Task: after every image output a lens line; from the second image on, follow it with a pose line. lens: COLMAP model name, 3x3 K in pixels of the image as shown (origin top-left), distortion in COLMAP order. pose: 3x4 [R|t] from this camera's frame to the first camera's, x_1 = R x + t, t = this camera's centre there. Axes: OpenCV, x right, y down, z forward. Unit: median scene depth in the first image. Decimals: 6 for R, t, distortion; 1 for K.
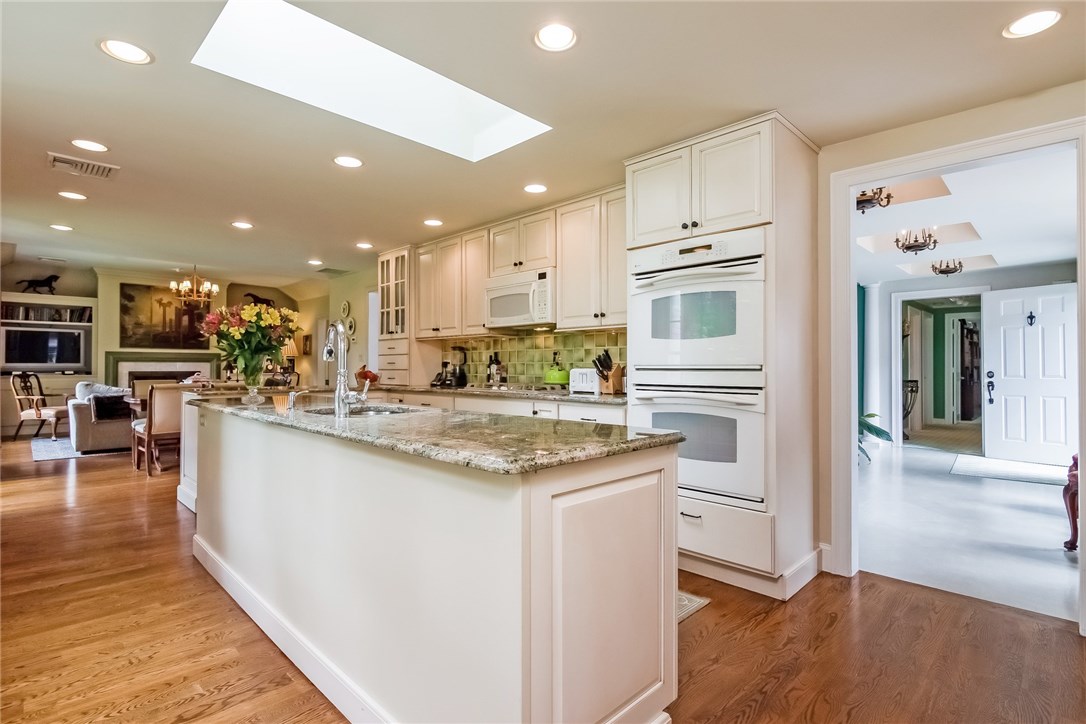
lens RADIAL K [[533.9, 0, 544.5], [0, 533.9, 363.2], [0, 0, 1]] dist [-0.003752, -0.005841]
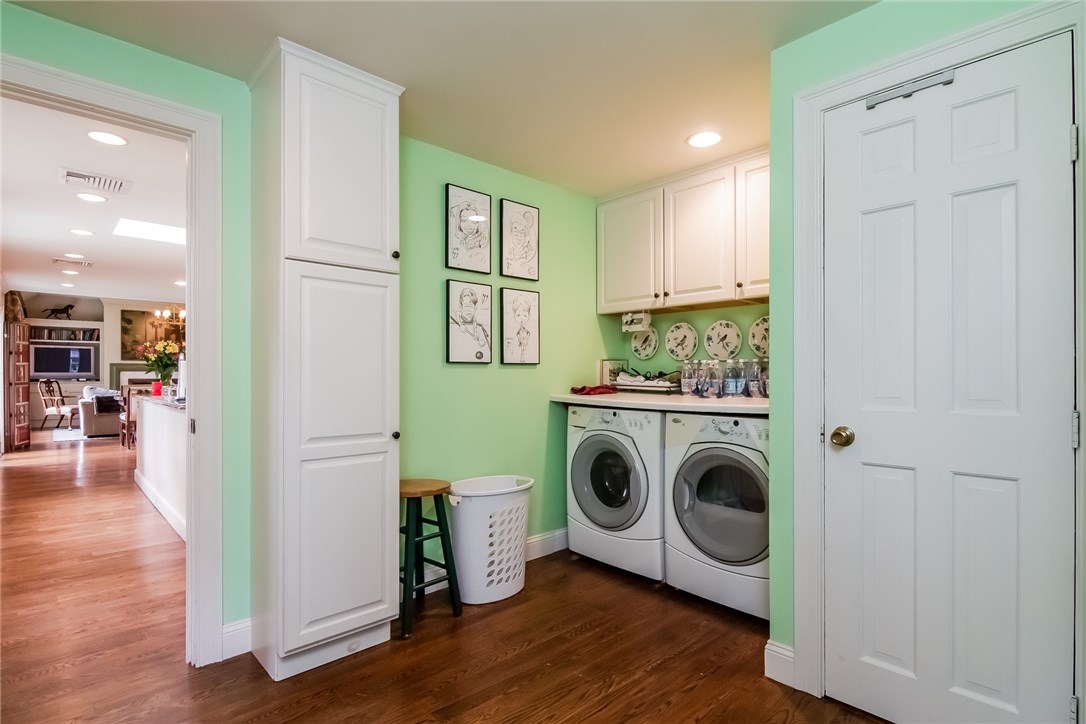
lens RADIAL K [[533.9, 0, 546.9], [0, 533.9, 374.6], [0, 0, 1]] dist [-0.003752, -0.005841]
pose [[0.999567, -0.002013, -0.029372, 0.282172], [0.002262, 0.999962, 0.008427, -0.003099], [0.029354, -0.008490, 0.999533, -0.268478]]
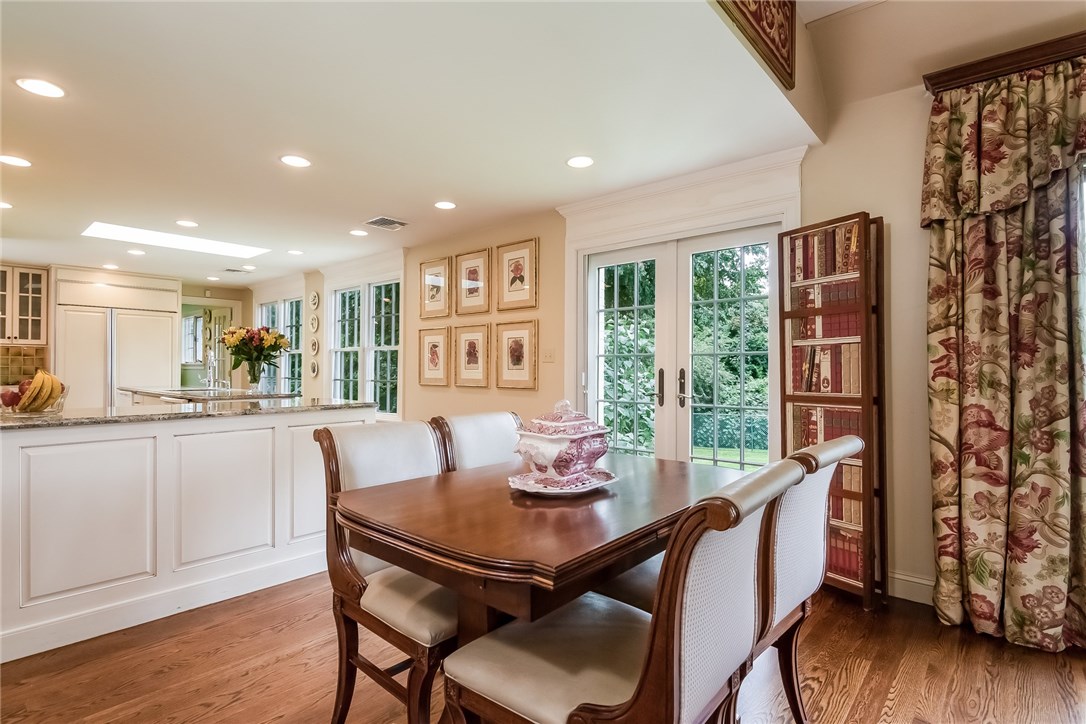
lens RADIAL K [[533.9, 0, 541.1], [0, 533.9, 367.7], [0, 0, 1]] dist [-0.003752, -0.005841]
pose [[-0.998470, -0.001290, -0.055277, -0.446105], [-0.000943, 0.999980, -0.006306, 0.001185], [0.055284, -0.006244, -0.998451, 0.894501]]
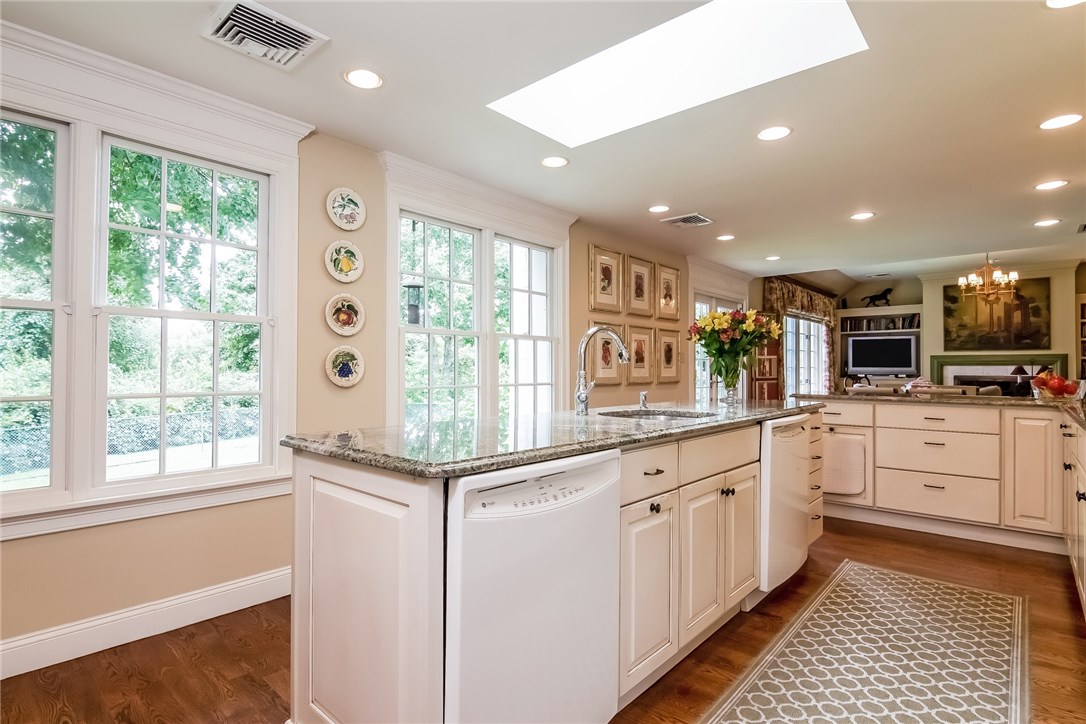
lens RADIAL K [[533.9, 0, 543.1], [0, 533.9, 359.5], [0, 0, 1]] dist [-0.003752, -0.005841]
pose [[0.040329, -0.018289, -0.999019, 0.169493], [0.005306, 0.999822, -0.018090, 0.000398], [0.999172, -0.004571, 0.040419, 0.222294]]
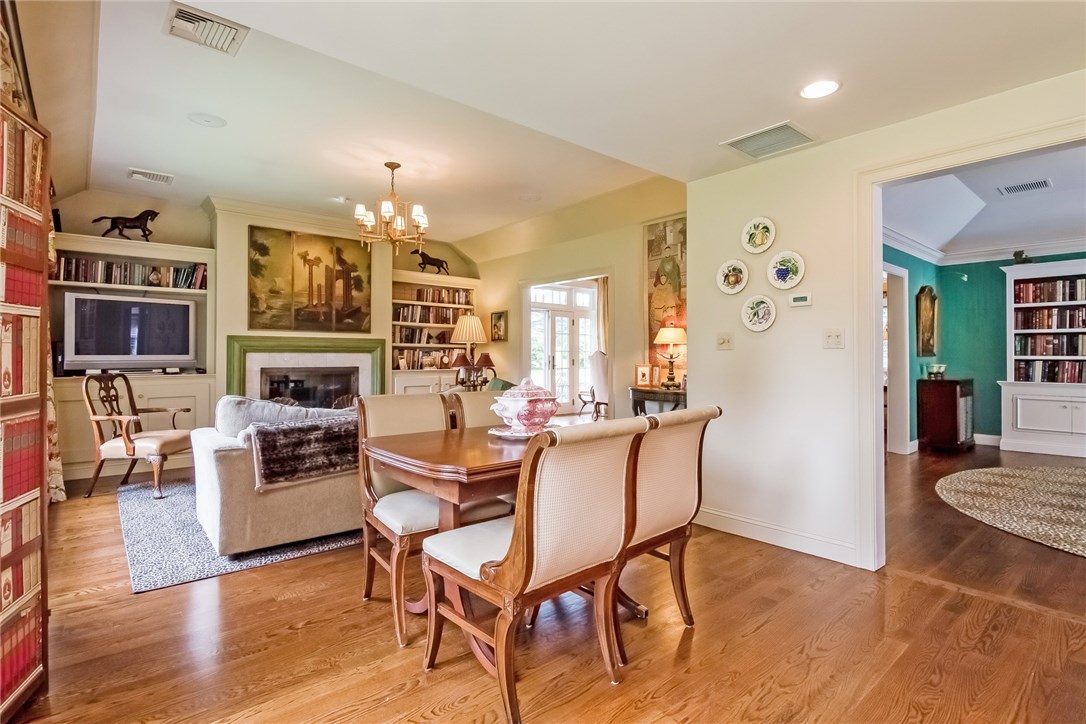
lens RADIAL K [[533.9, 0, 533.6], [0, 533.9, 351.7], [0, 0, 1]] dist [-0.003752, -0.005841]
pose [[0.995814, -0.002978, -0.091356, -0.432005], [0.002637, 0.999989, -0.003853, -0.000147], [0.091366, 0.003595, 0.995811, 0.432577]]
